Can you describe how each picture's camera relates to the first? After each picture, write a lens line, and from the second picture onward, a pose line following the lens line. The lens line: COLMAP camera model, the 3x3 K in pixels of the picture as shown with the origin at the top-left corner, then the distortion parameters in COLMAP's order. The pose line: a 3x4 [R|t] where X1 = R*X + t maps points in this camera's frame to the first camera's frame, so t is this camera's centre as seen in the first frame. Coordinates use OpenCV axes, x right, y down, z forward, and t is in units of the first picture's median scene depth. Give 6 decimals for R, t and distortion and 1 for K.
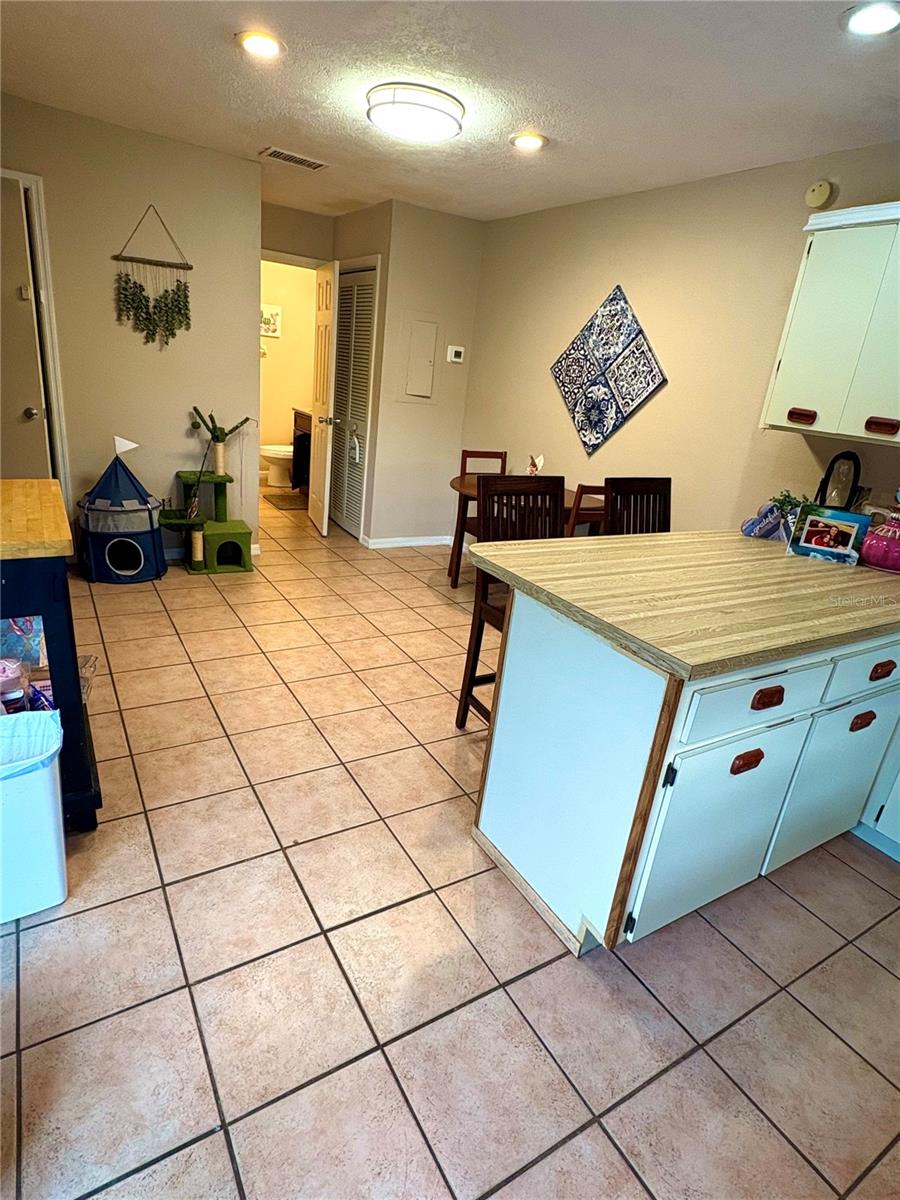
lens RADIAL K [[646.3, 0, 450.0], [0, 646.3, 600.0], [0, 0, 1]] dist [-0.002834, 0.000174]
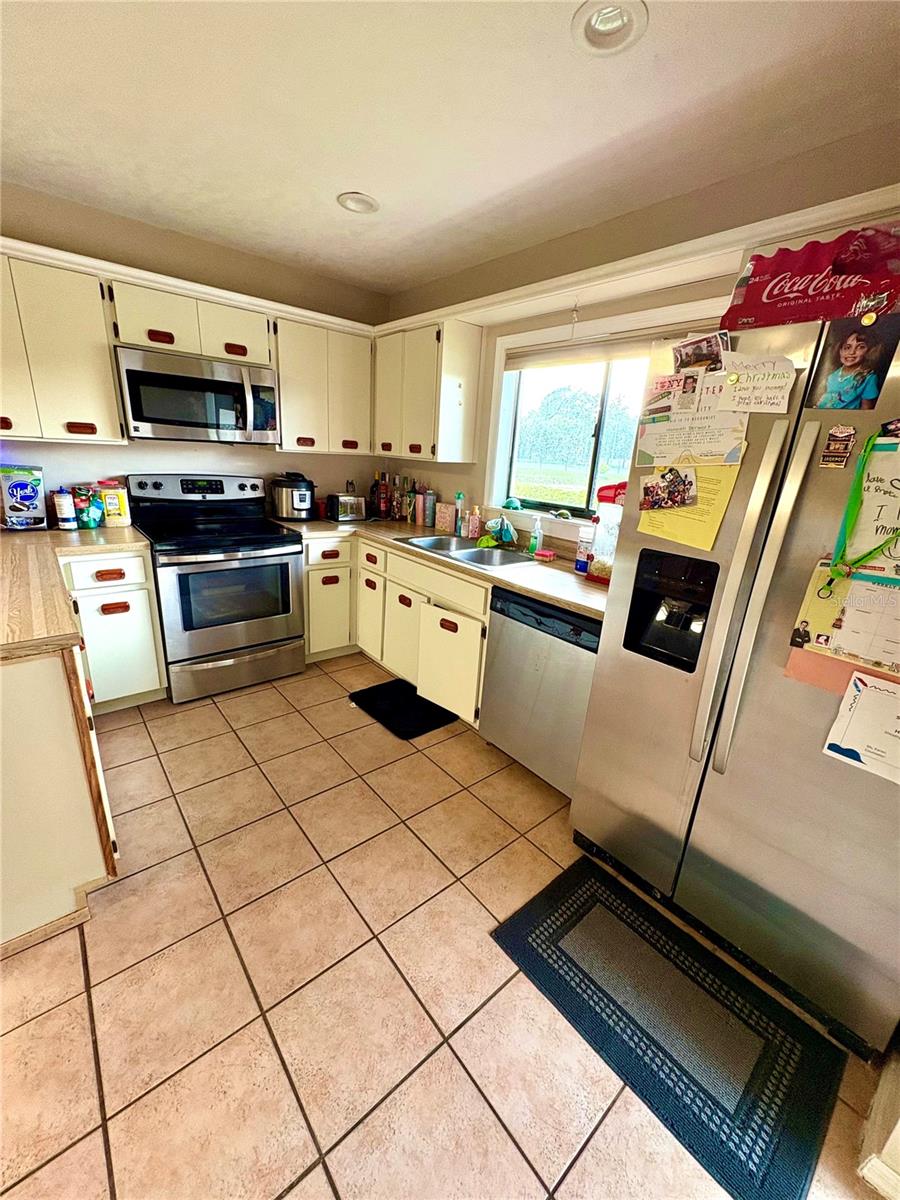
lens RADIAL K [[476.1, 0, 450.0], [0, 476.1, 600.0], [0, 0, 1]] dist [-0.002028, -0.000032]
pose [[-0.145959, -0.410761, 0.899984, -0.188051], [0.263352, 0.860768, 0.435573, -0.057590], [-0.953594, 0.300588, -0.017462, 0.106667]]
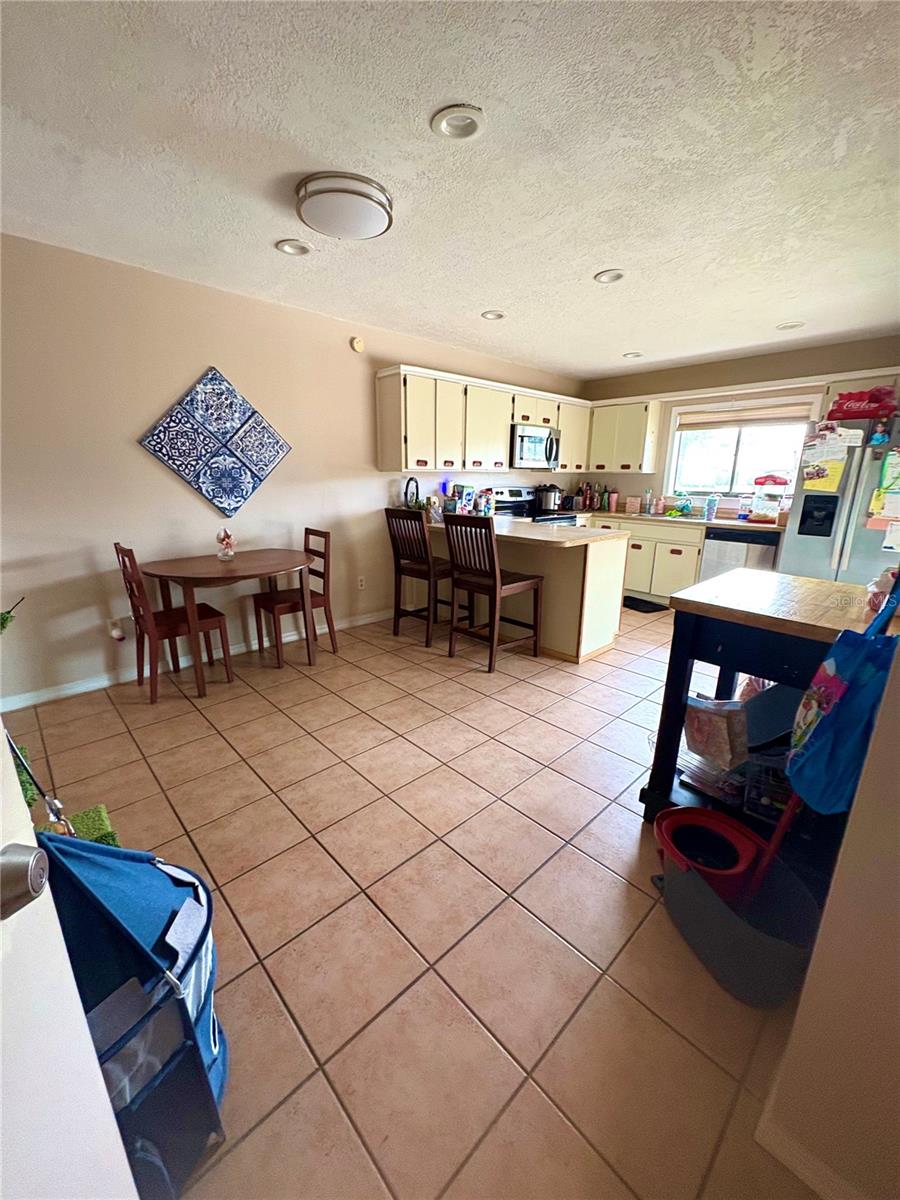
lens RADIAL K [[476.1, 0, 450.0], [0, 476.1, 600.0], [0, 0, 1]] dist [-0.002028, -0.000032]
pose [[-0.207925, -0.356858, 0.910725, -0.709199], [0.303949, 0.861409, 0.406928, -0.342929], [-0.929722, 0.361424, -0.070642, 0.806051]]
